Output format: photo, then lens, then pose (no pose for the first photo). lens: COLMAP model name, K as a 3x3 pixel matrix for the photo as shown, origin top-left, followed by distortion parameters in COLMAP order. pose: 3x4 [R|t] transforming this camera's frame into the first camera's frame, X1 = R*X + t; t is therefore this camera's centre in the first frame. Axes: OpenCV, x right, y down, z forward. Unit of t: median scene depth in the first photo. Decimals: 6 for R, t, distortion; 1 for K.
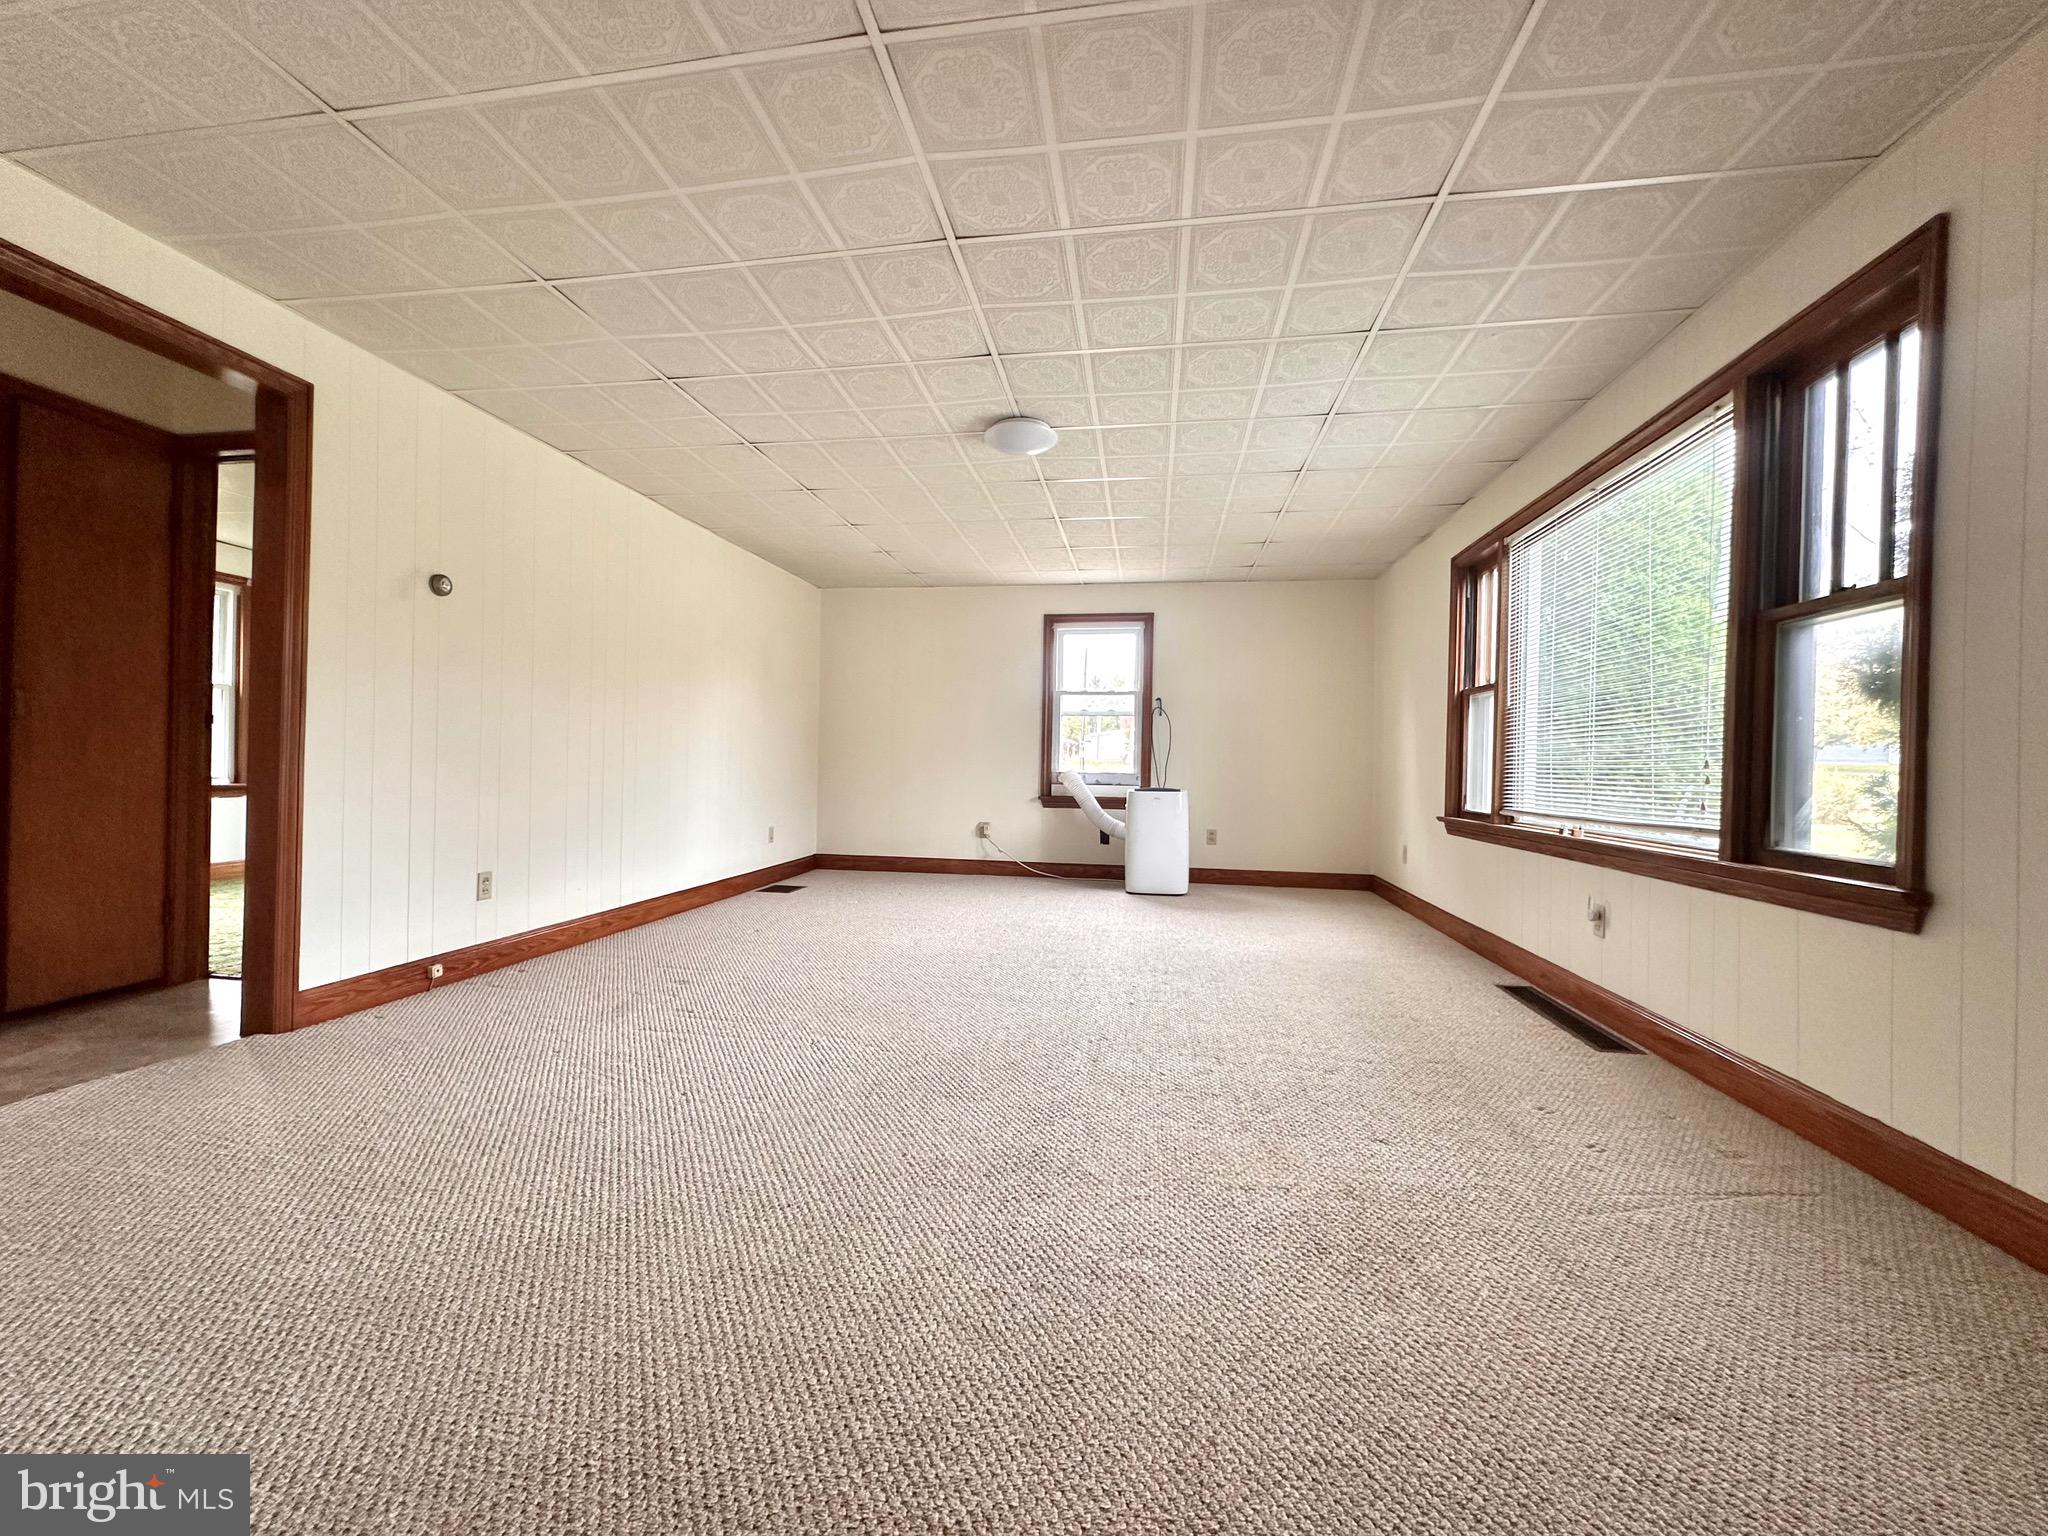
lens RADIAL K [[817.2, 0, 1017.6], [0, 817.2, 765.2], [0, 0, 1]] dist [-0.003377, 0.001345]
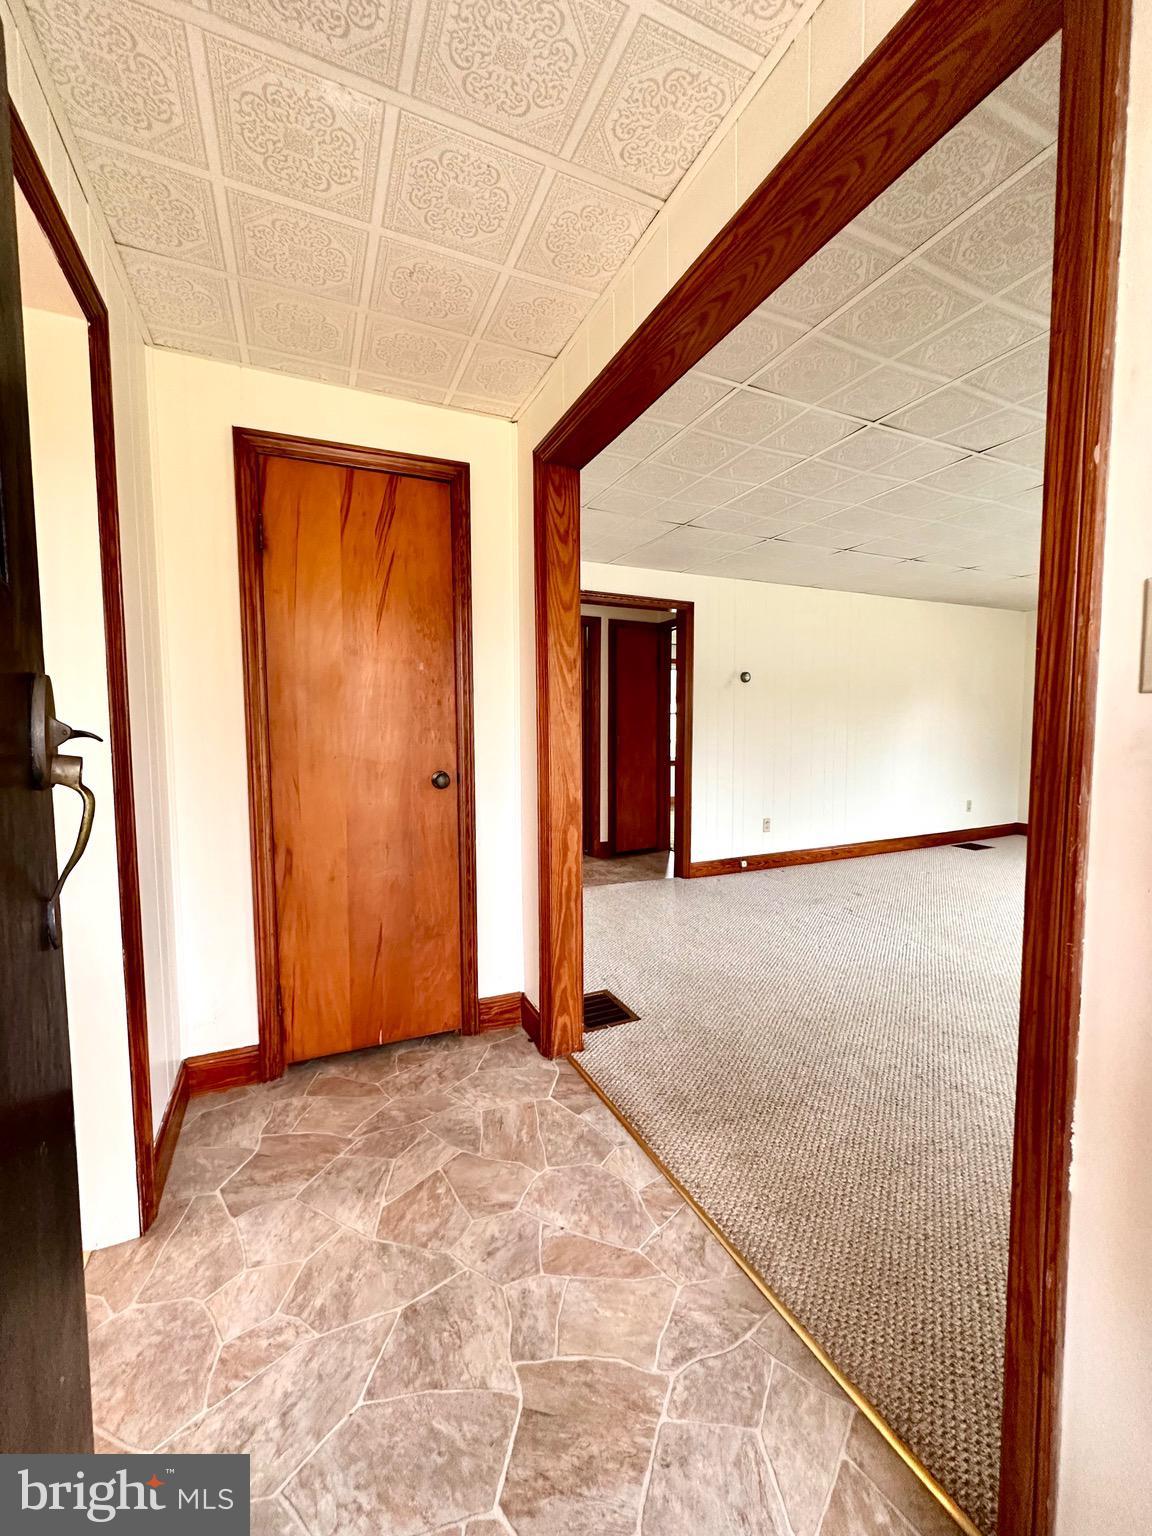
lens RADIAL K [[612.9, 0, 571.9], [0, 612.9, 765.5], [0, 0, 1]] dist [-0.003377, 0.001345]
pose [[0.549520, 0.037573, -0.834636, 0.378739], [0.015390, 0.998364, 0.055076, -0.100770], [0.835339, -0.043110, 0.548042, -0.235495]]
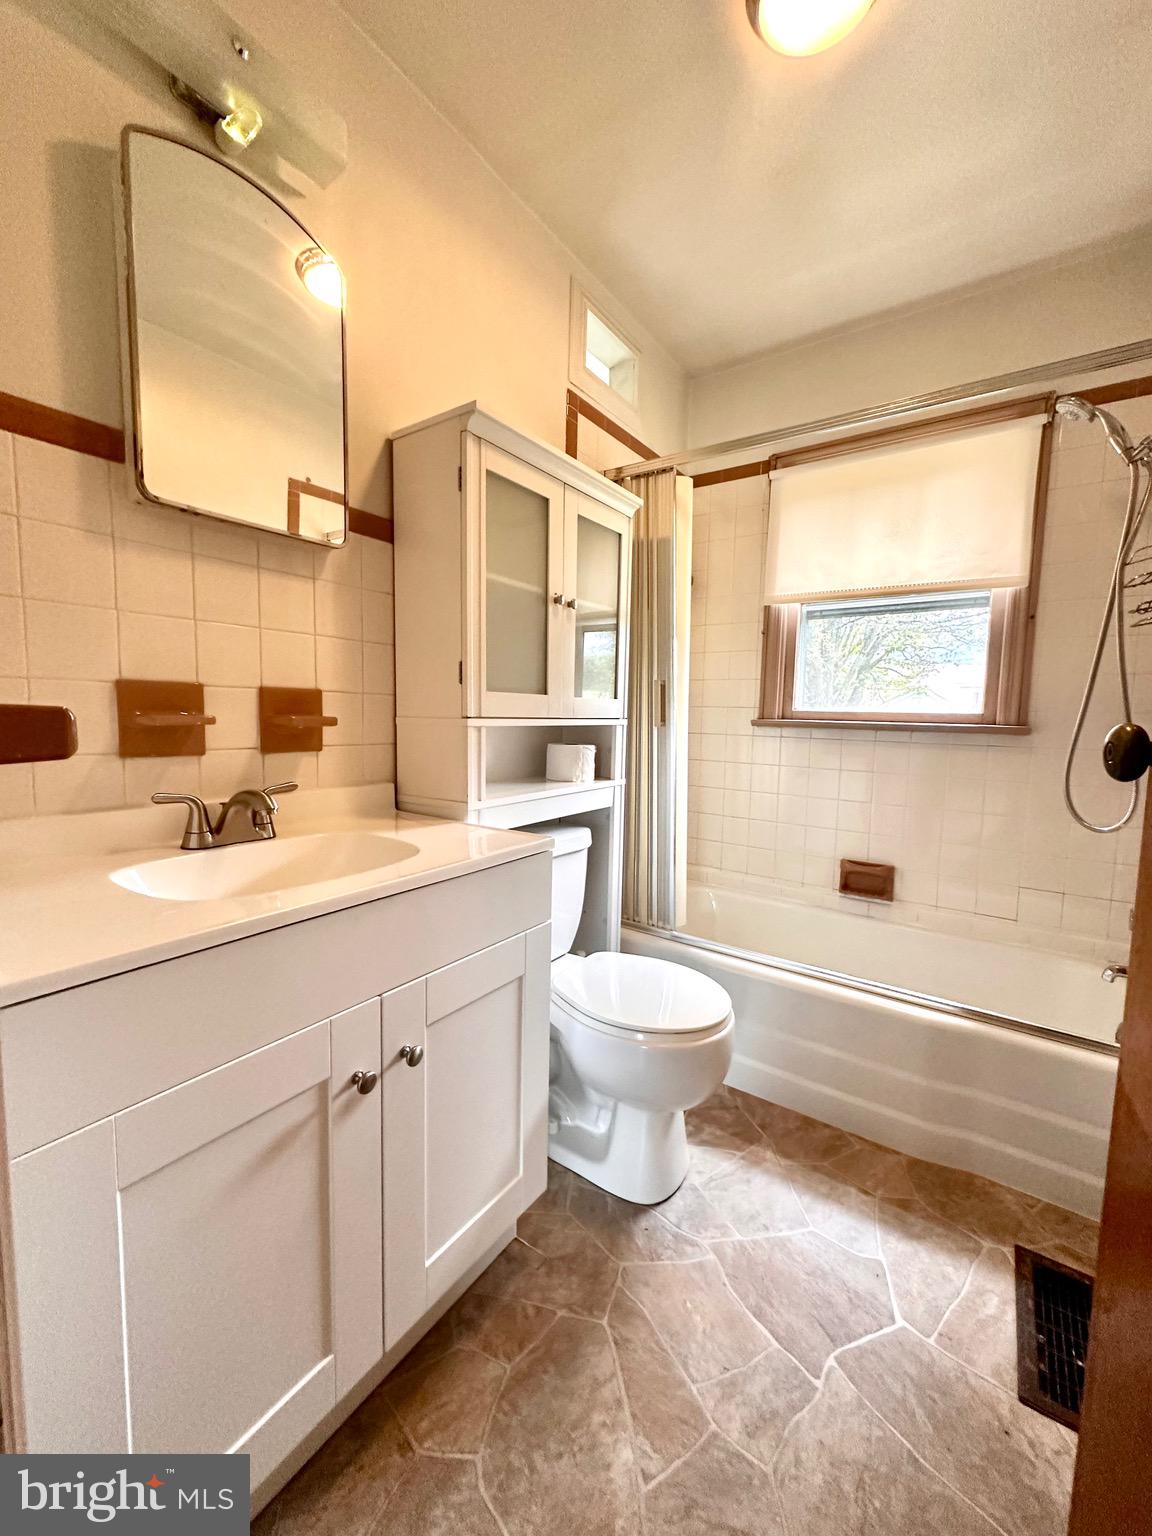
lens RADIAL K [[612.9, 0, 578.8], [0, 612.9, 766.7], [0, 0, 1]] dist [-0.003377, 0.001345]
pose [[0.437204, -0.096205, 0.894202, -0.315153], [-0.012919, 0.993488, 0.113204, -0.074409], [-0.899269, -0.061045, 0.433114, -0.067011]]
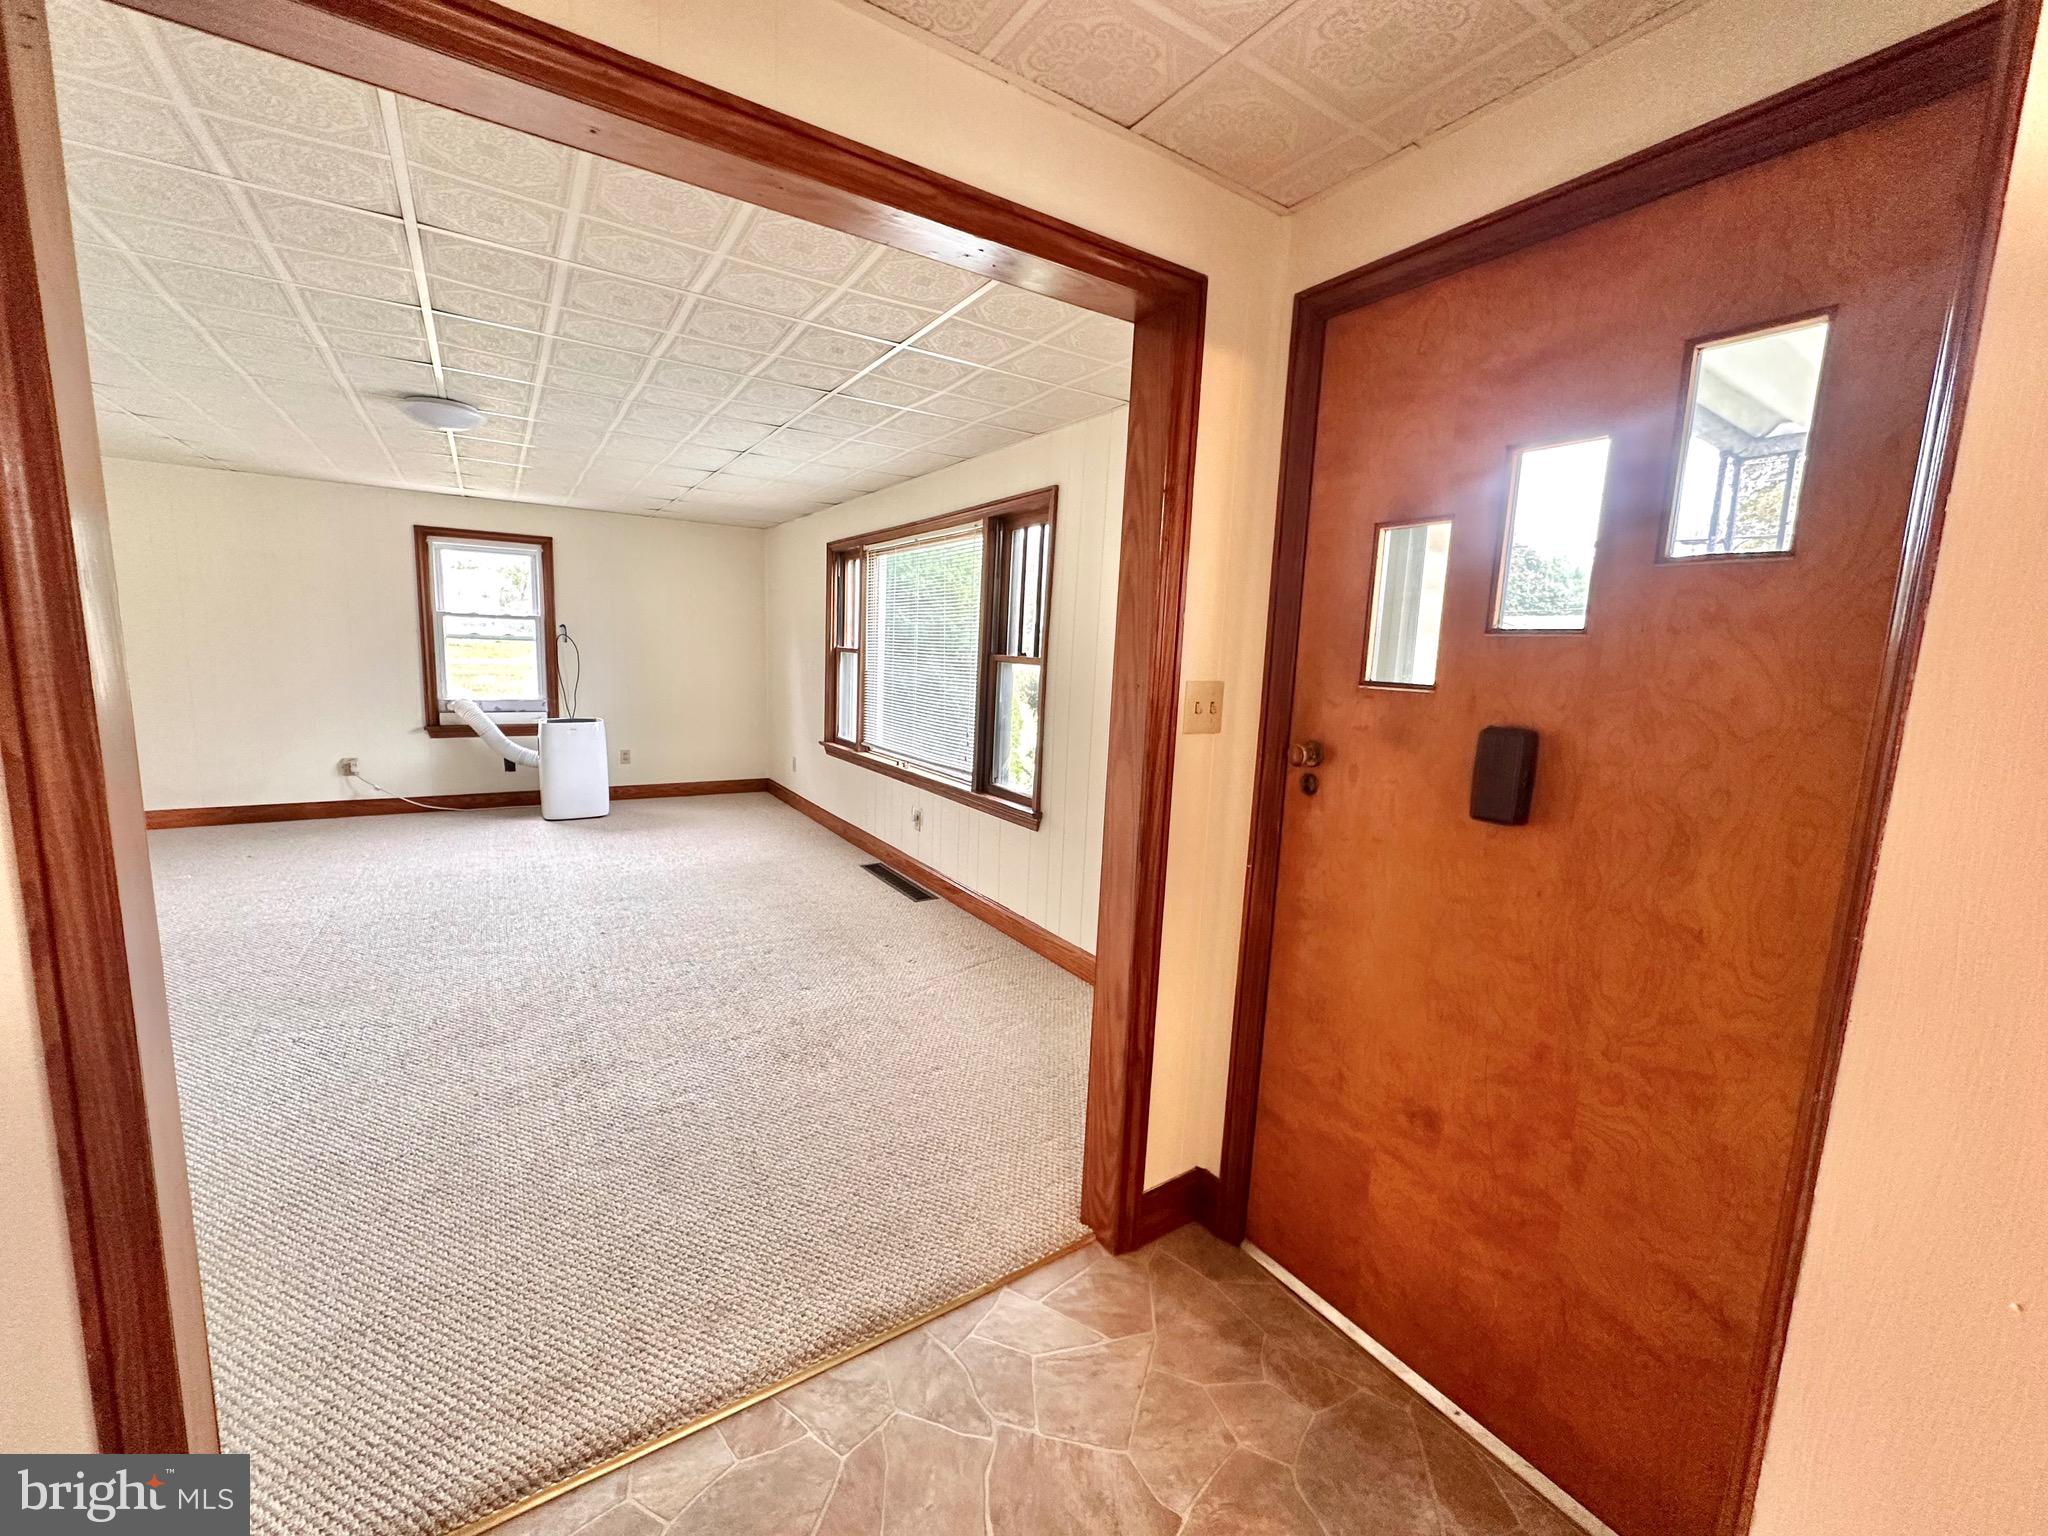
lens RADIAL K [[817.2, 0, 1026.2], [0, 817.2, 770.4], [0, 0, 1]] dist [-0.003377, 0.001345]
pose [[0.738275, -0.089098, 0.668590, -0.208740], [-0.027520, 0.986433, 0.161843, -0.182996], [-0.673939, -0.137884, 0.725806, -0.318120]]
